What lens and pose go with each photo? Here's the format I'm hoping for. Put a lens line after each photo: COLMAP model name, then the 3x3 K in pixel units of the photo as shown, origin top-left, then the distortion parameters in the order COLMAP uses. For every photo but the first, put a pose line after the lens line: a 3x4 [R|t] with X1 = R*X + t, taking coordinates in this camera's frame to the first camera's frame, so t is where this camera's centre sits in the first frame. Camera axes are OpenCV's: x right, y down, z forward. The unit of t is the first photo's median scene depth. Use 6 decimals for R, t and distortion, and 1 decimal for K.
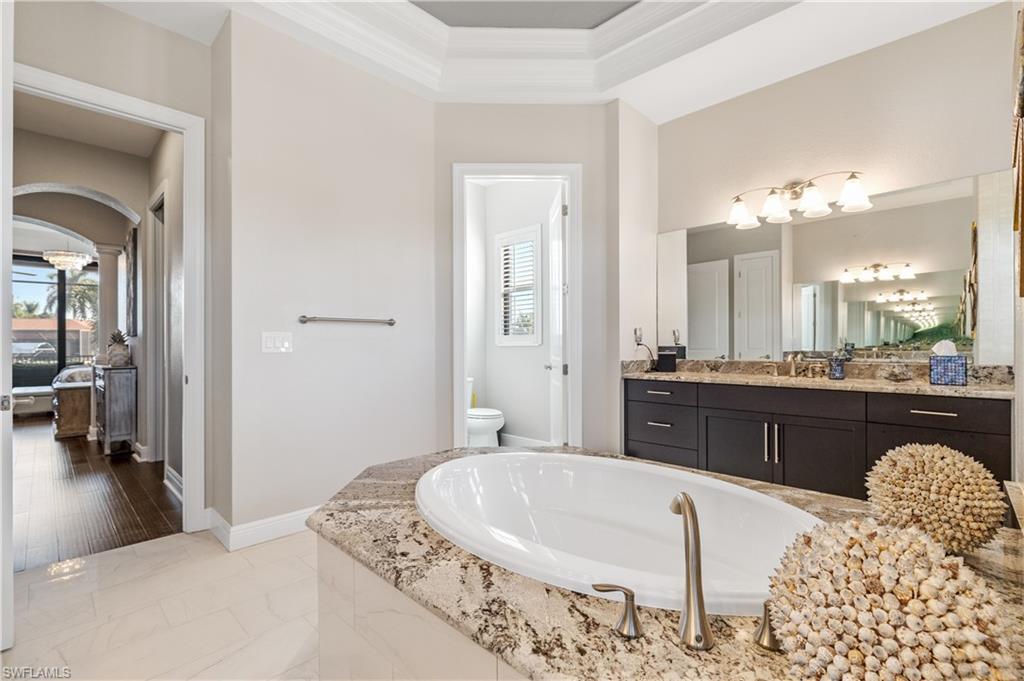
lens RADIAL K [[457.6, 0, 516.7], [0, 457.6, 339.0], [0, 0, 1]] dist [0.001940, 0.000040]
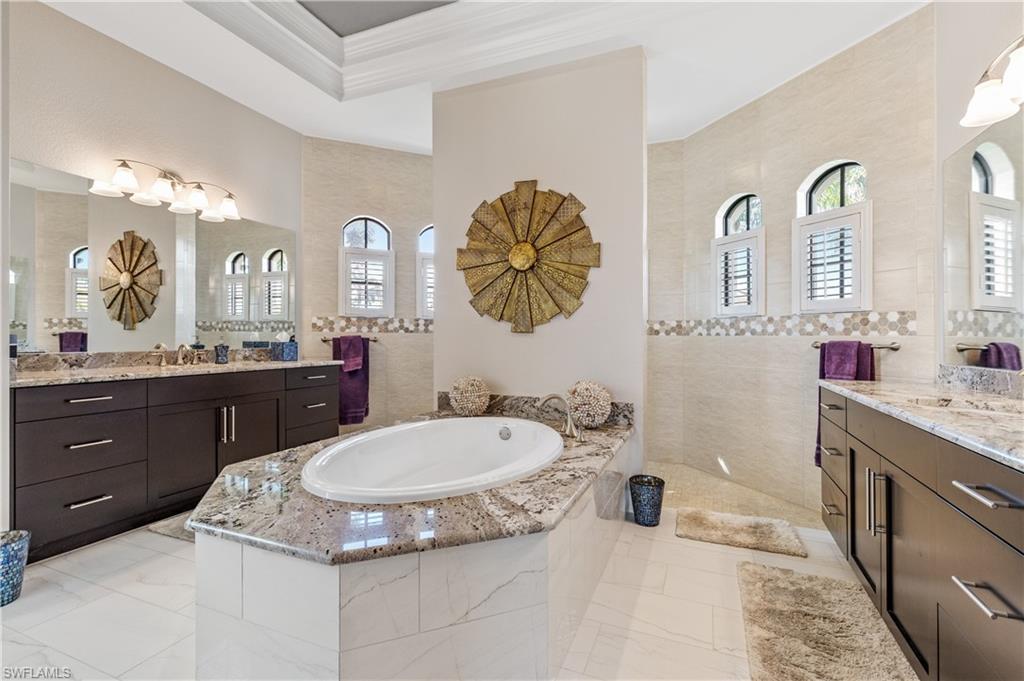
lens RADIAL K [[457.6, 0, 516.7], [0, 457.6, 339.0], [0, 0, 1]] dist [0.001940, 0.000040]
pose [[-0.359820, -0.003189, 0.933016, -1.180039], [-0.019298, 0.999806, -0.004025, 0.027050], [-0.932822, -0.019454, -0.359812, 1.288225]]
